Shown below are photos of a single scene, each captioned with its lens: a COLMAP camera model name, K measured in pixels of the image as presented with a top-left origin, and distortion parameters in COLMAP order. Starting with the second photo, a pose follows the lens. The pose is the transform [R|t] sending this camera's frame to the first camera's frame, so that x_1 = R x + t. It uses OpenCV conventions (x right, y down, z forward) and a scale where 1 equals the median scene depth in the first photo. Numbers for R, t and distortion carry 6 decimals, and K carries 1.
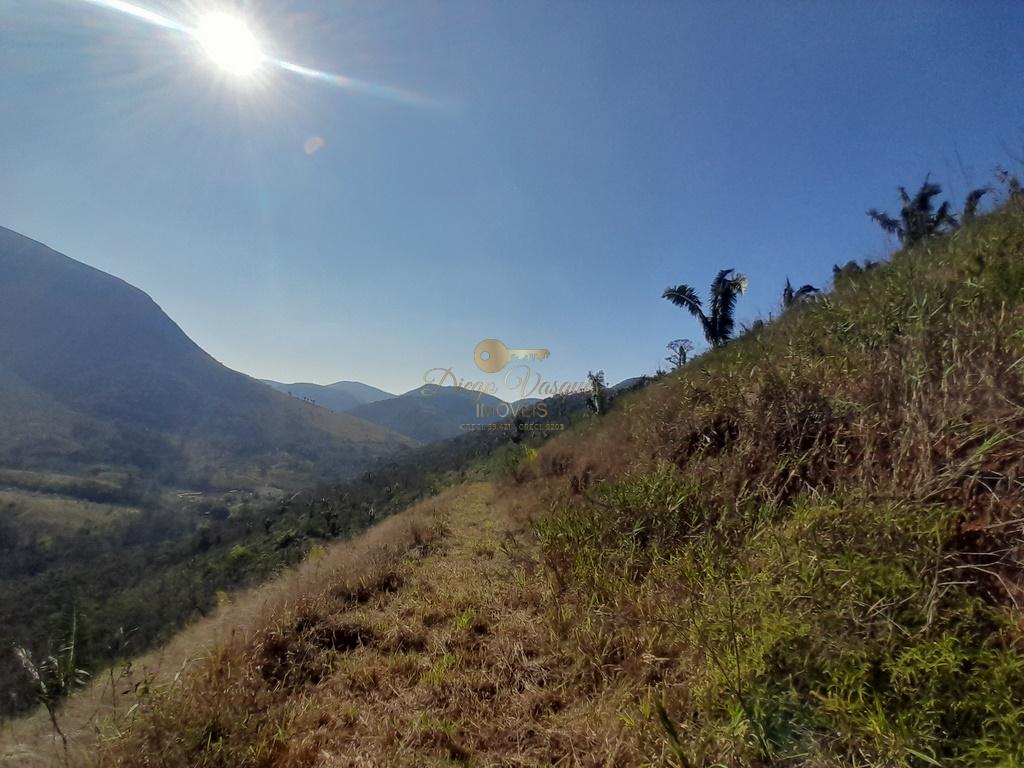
lens RADIAL K [[398.7, 0, 524.8], [0, 398.7, 395.0], [0, 0, 1]] dist [0.014698, -0.015296]
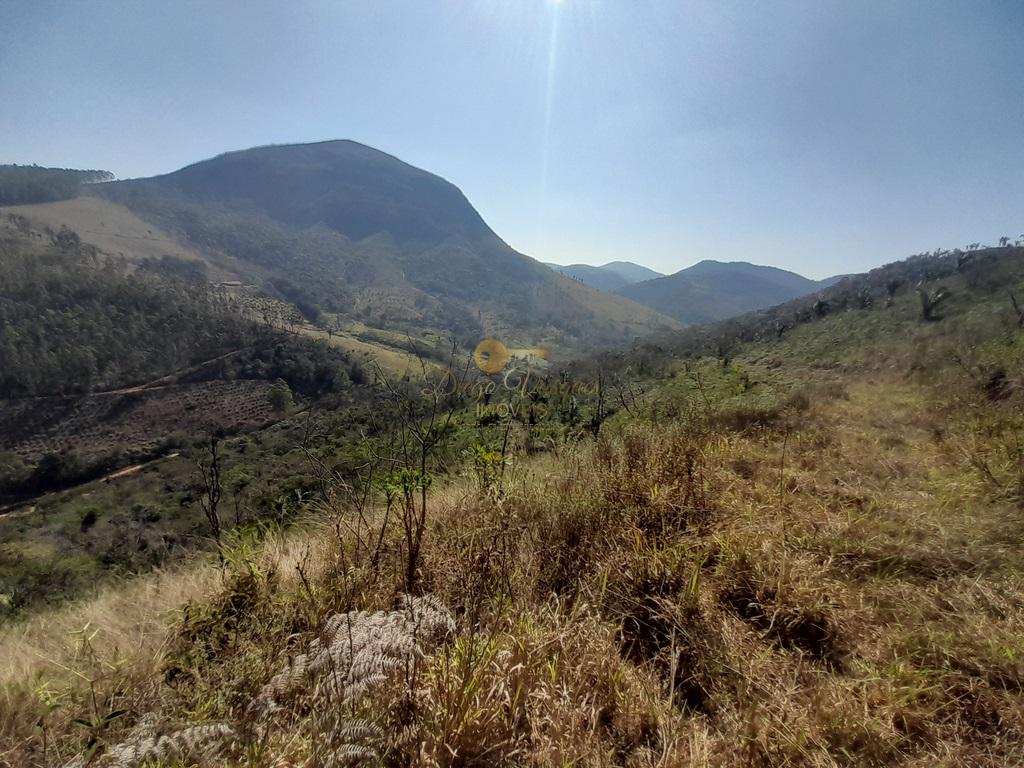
lens RADIAL K [[407.0, 0, 526.1], [0, 407.0, 384.8], [0, 0, 1]] dist [0.020114, -0.016182]
pose [[0.805292, 0.132387, -0.577908, -0.010990], [0.021706, 0.967514, 0.251884, 0.019347], [0.592481, -0.215384, 0.776258, 0.096450]]
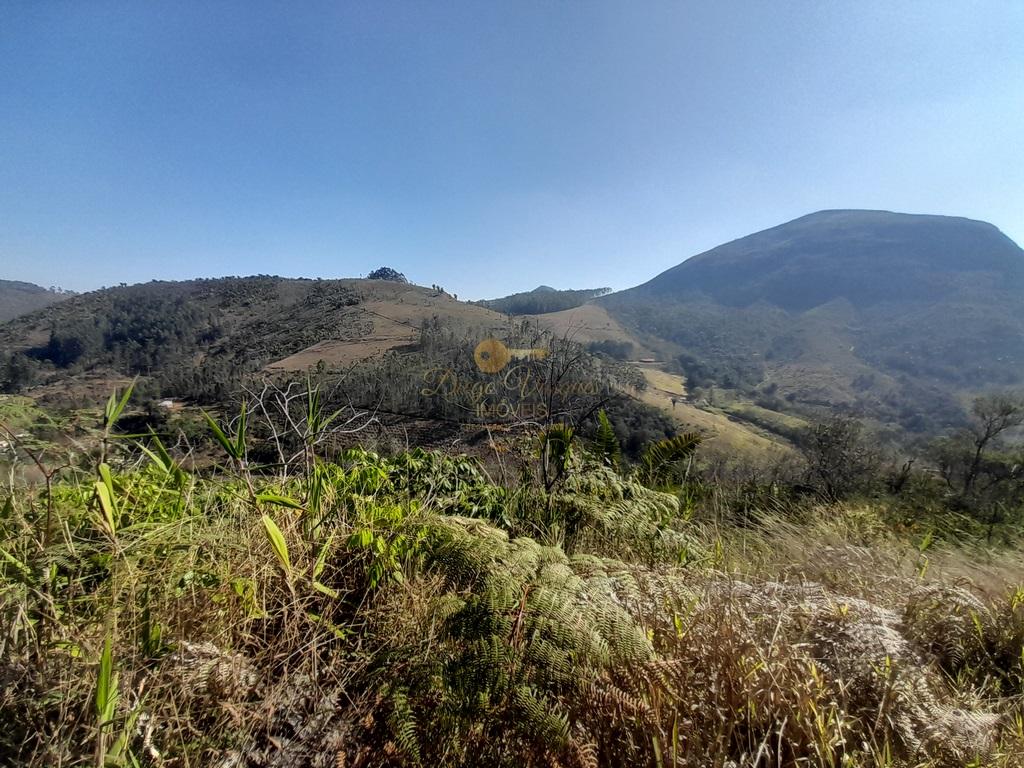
lens RADIAL K [[401.7, 0, 514.3], [0, 401.7, 399.1], [0, 0, 1]] dist [0.019272, -0.018493]
pose [[-0.129401, 0.055824, -0.990020, -0.055677], [0.019204, 0.998368, 0.053785, 0.060264], [0.991406, -0.012053, -0.130262, 0.305233]]
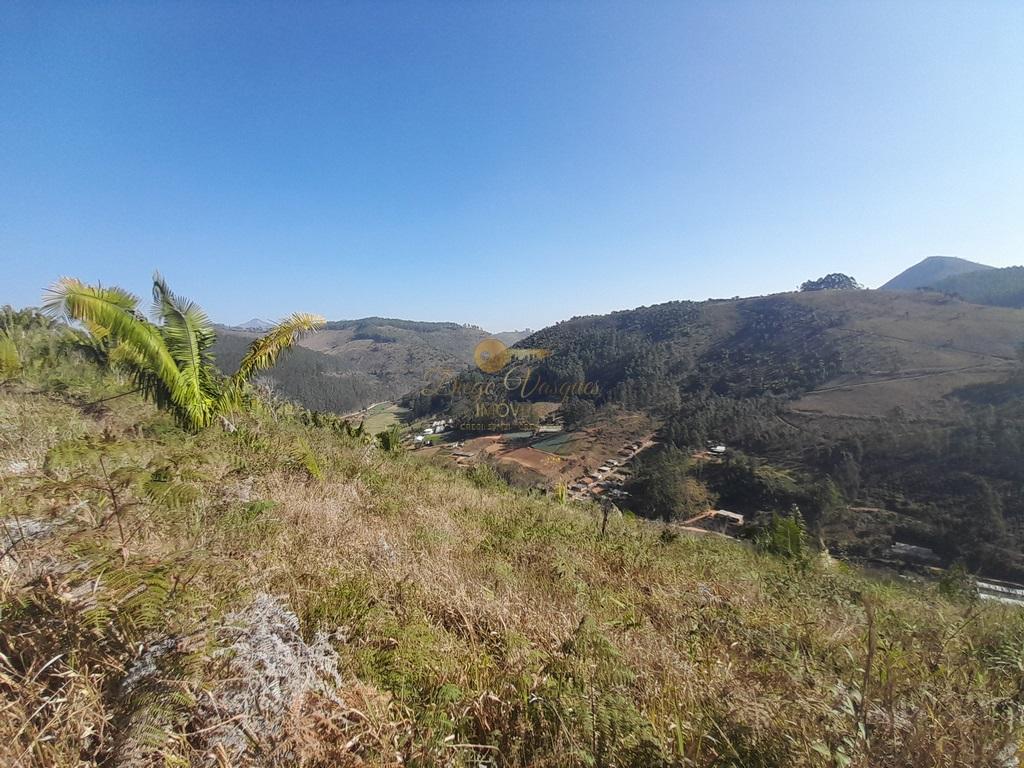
lens RADIAL K [[396.4, 0, 513.9], [0, 396.4, 390.2], [0, 0, 1]] dist [0.018860, -0.015055]
pose [[-0.686359, 0.038649, -0.726235, 0.086231], [0.034632, 0.999191, 0.020445, -0.035516], [0.726438, -0.011119, -0.687142, -0.149944]]
